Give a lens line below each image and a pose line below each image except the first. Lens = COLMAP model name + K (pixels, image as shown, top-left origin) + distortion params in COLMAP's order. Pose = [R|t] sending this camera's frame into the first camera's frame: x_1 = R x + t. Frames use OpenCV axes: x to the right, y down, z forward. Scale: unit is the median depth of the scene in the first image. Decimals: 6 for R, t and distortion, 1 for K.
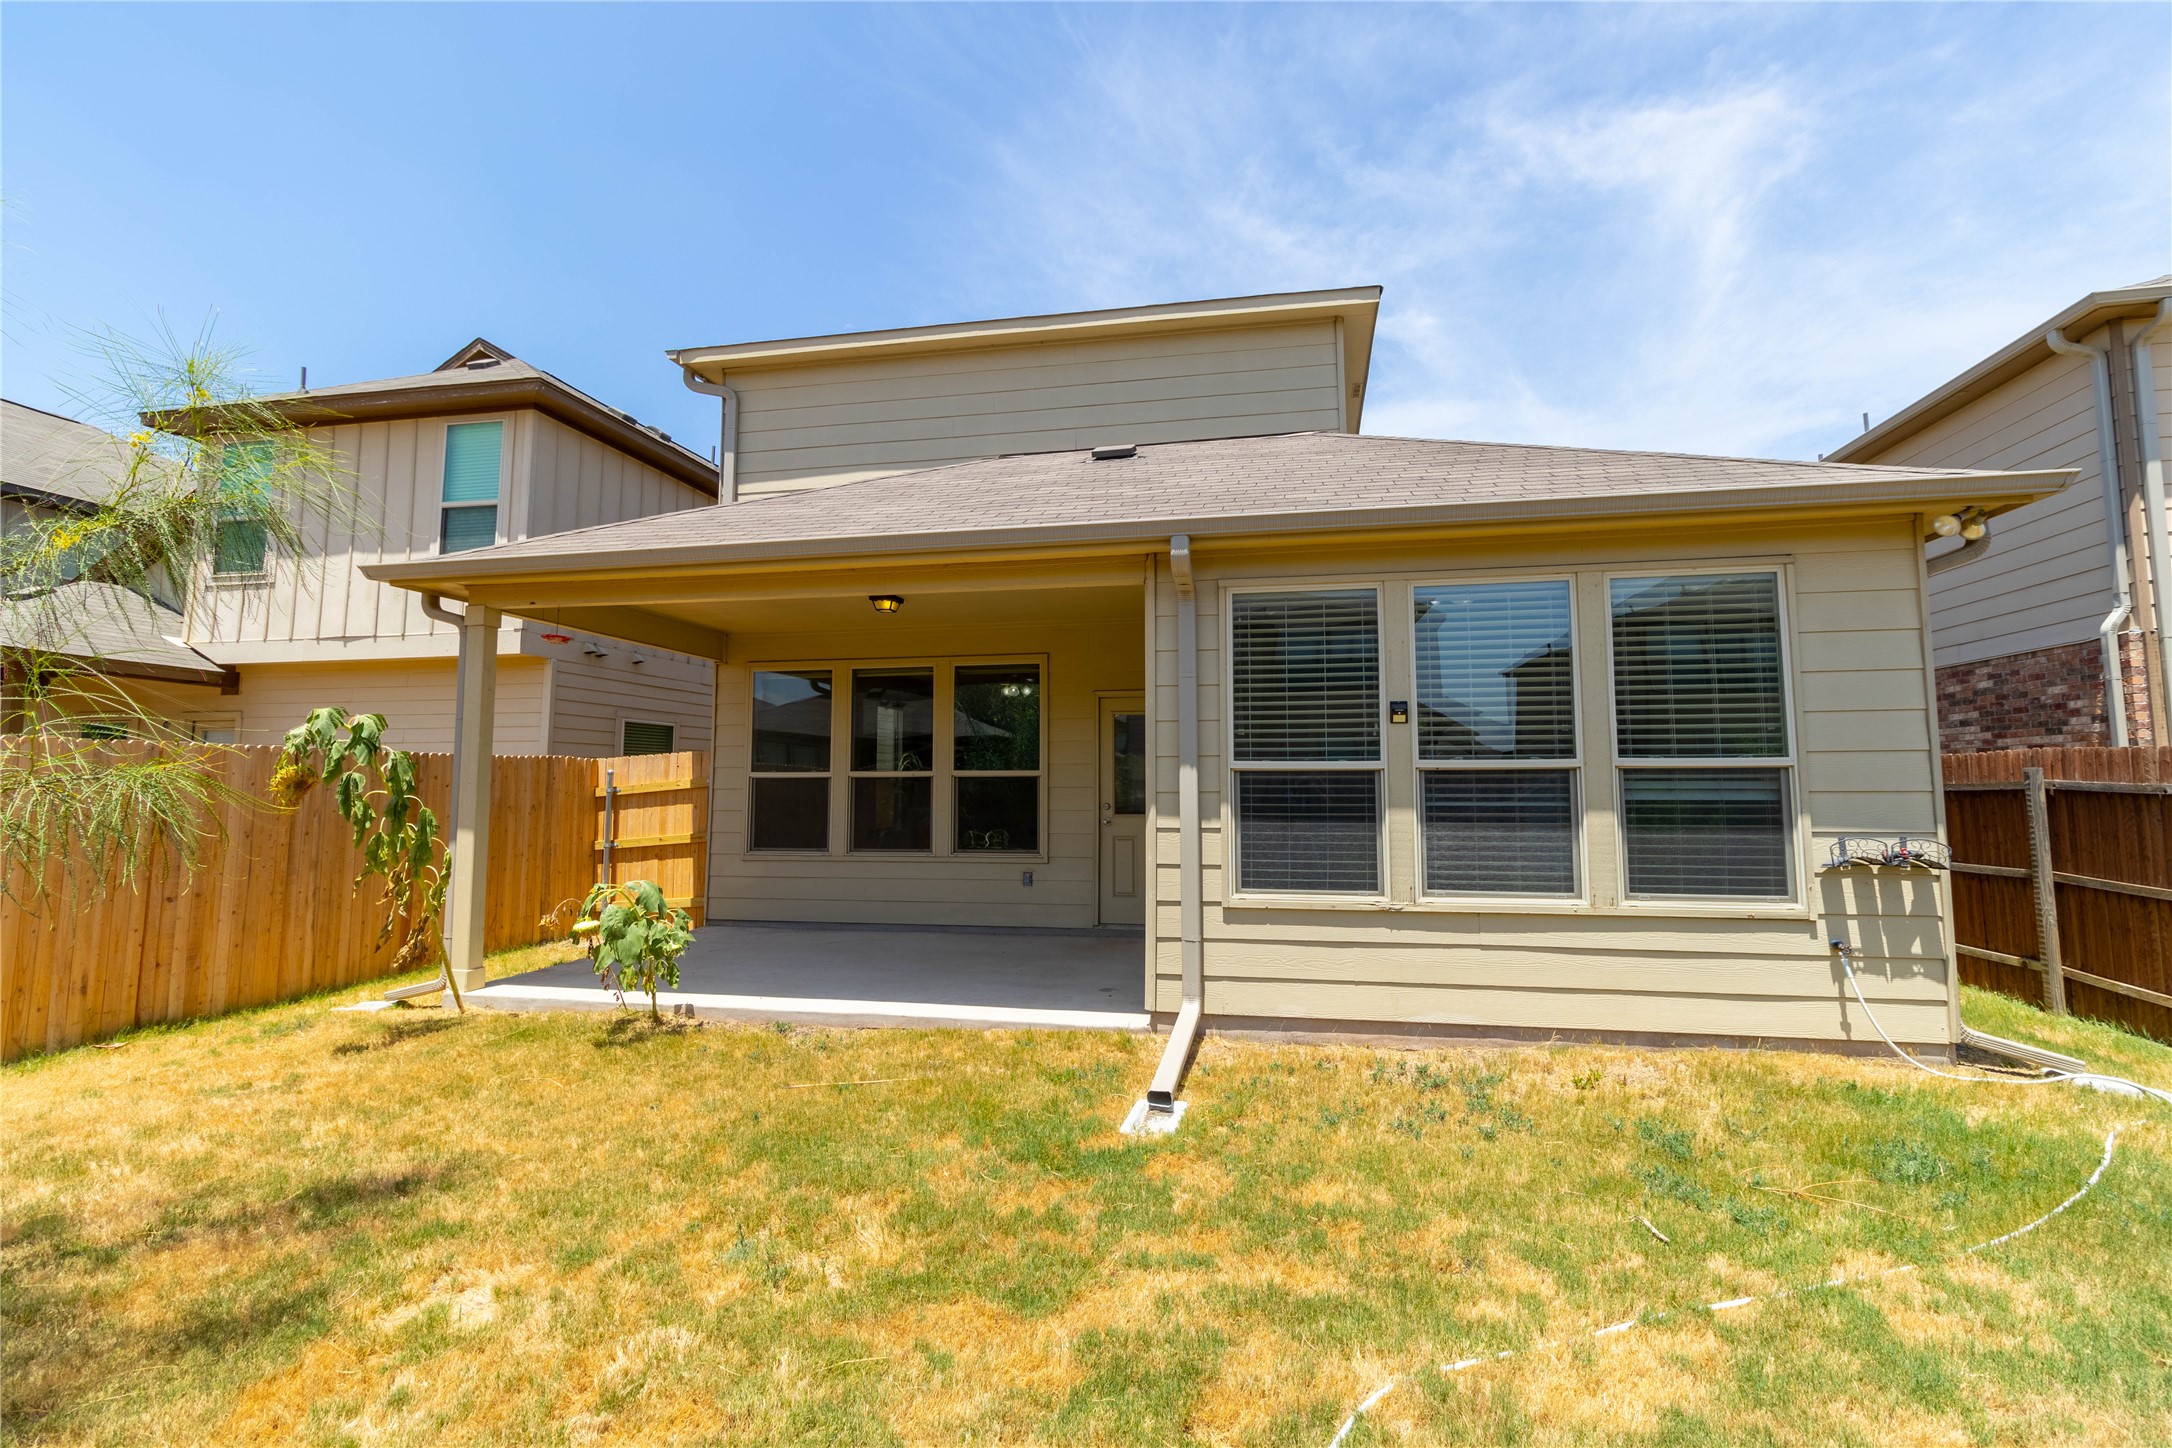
lens RADIAL K [[1005.1, 0, 1088.7], [0, 1005.1, 708.4], [0, 0, 1]] dist [0.002370, -0.000147]
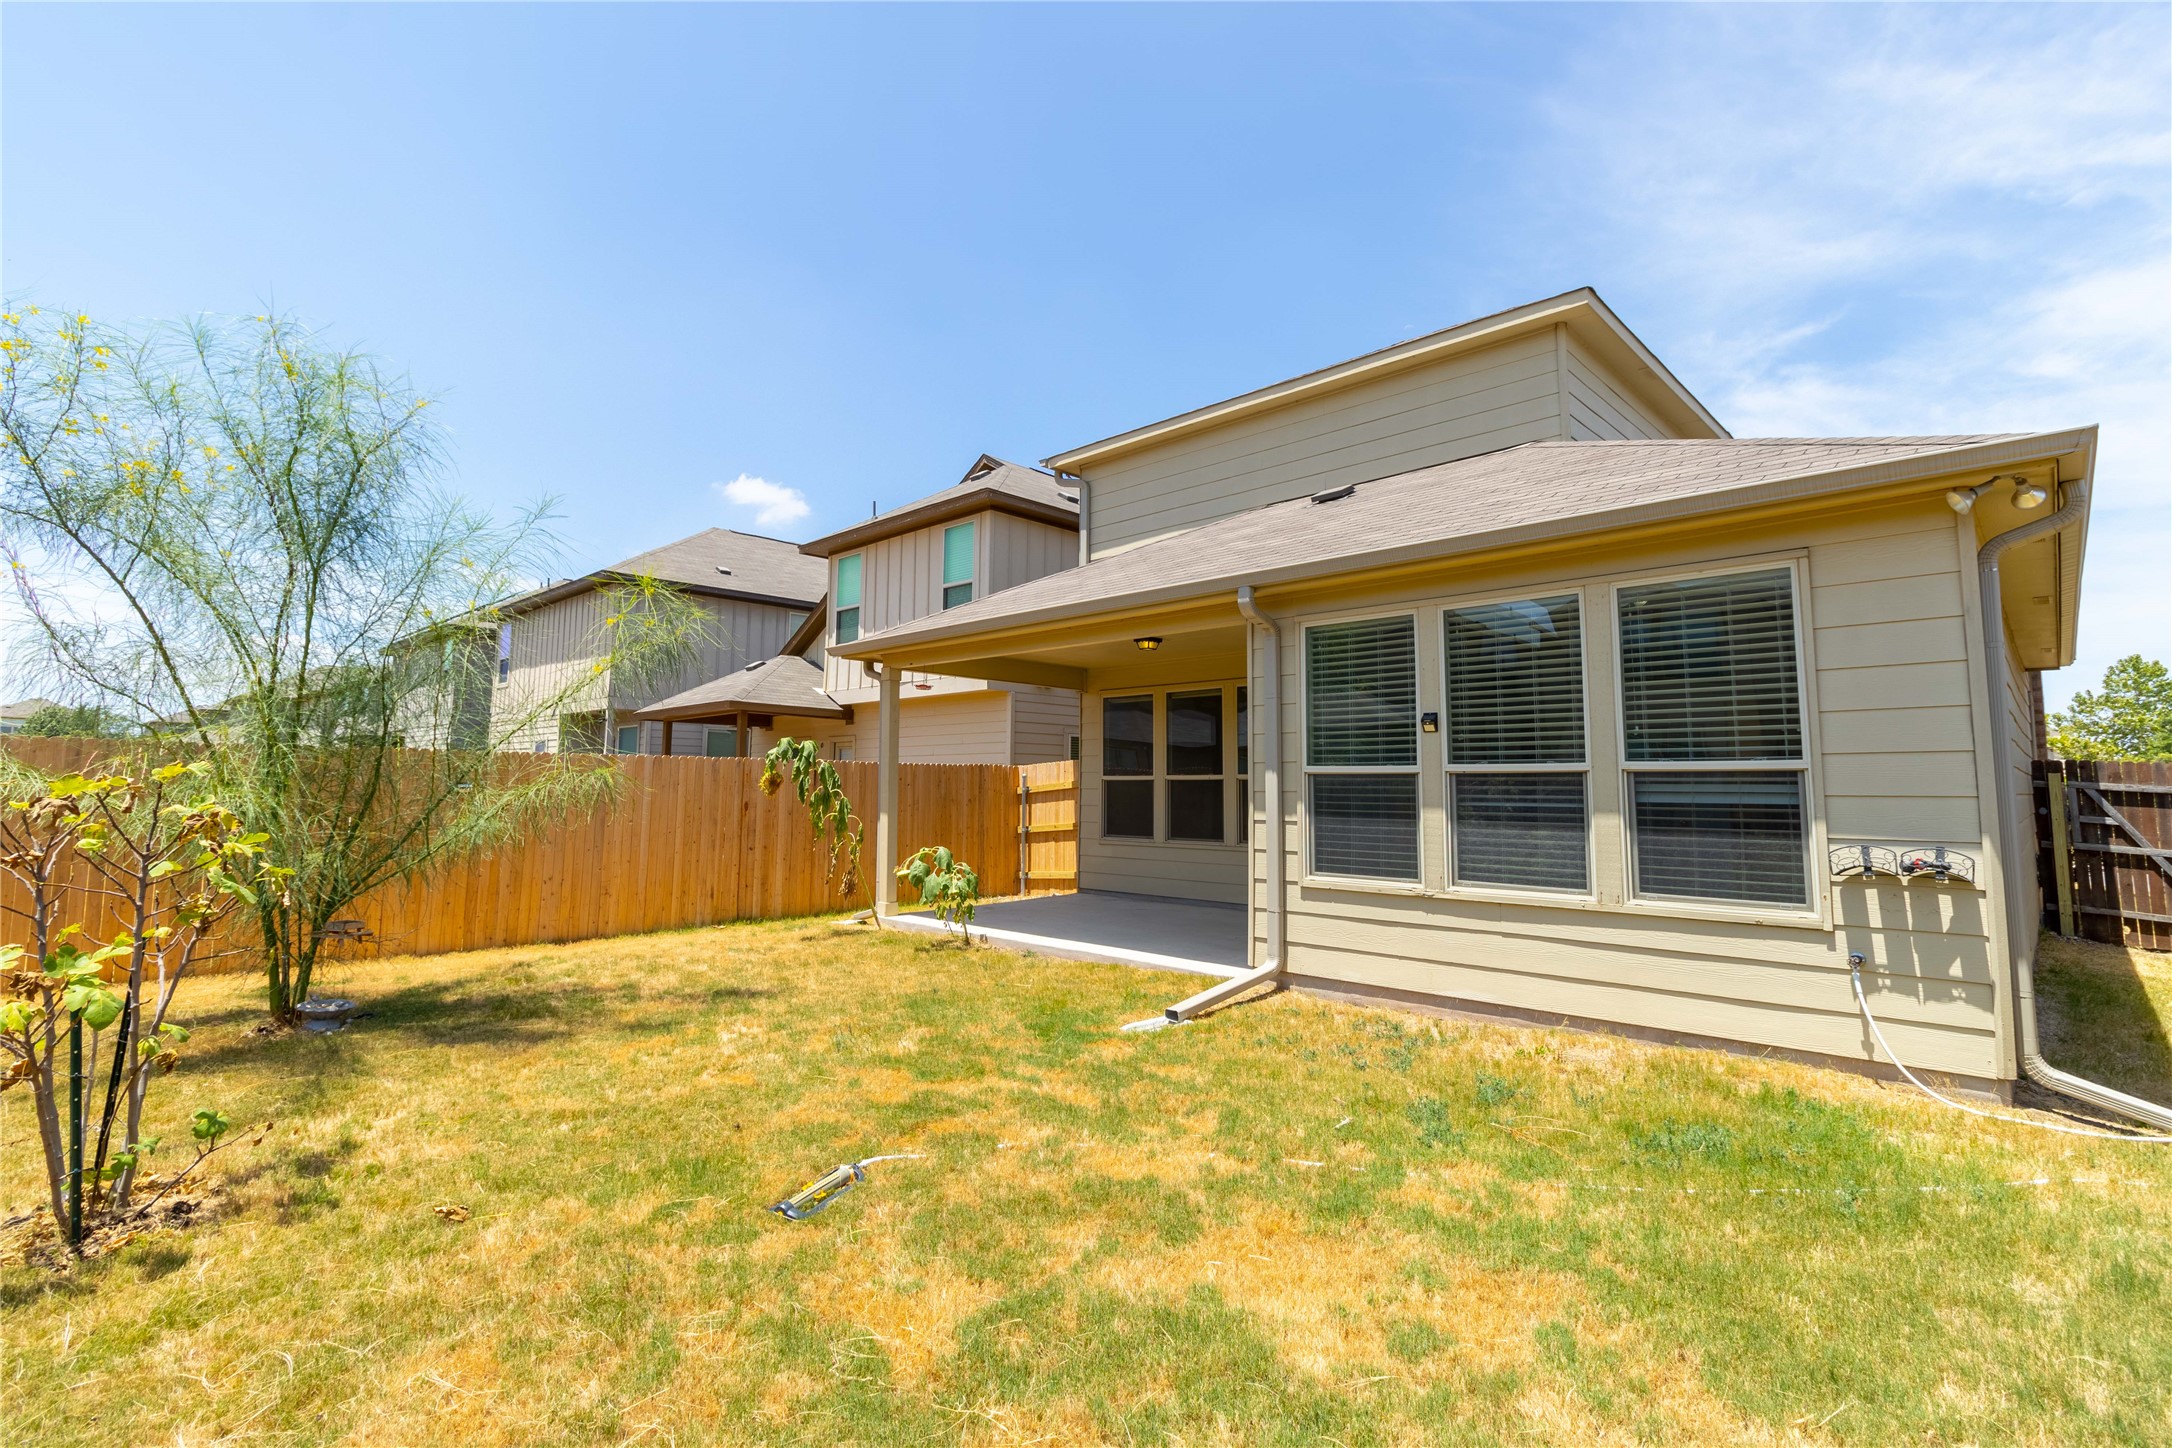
lens RADIAL K [[1005.1, 0, 1087.8], [0, 1005.1, 715.1], [0, 0, 1]] dist [0.002370, -0.000147]
pose [[0.840933, -0.032218, -0.540179, 0.578852], [0.033245, 0.999416, -0.007854, -0.008497], [0.540117, -0.011354, 0.841513, -0.159134]]
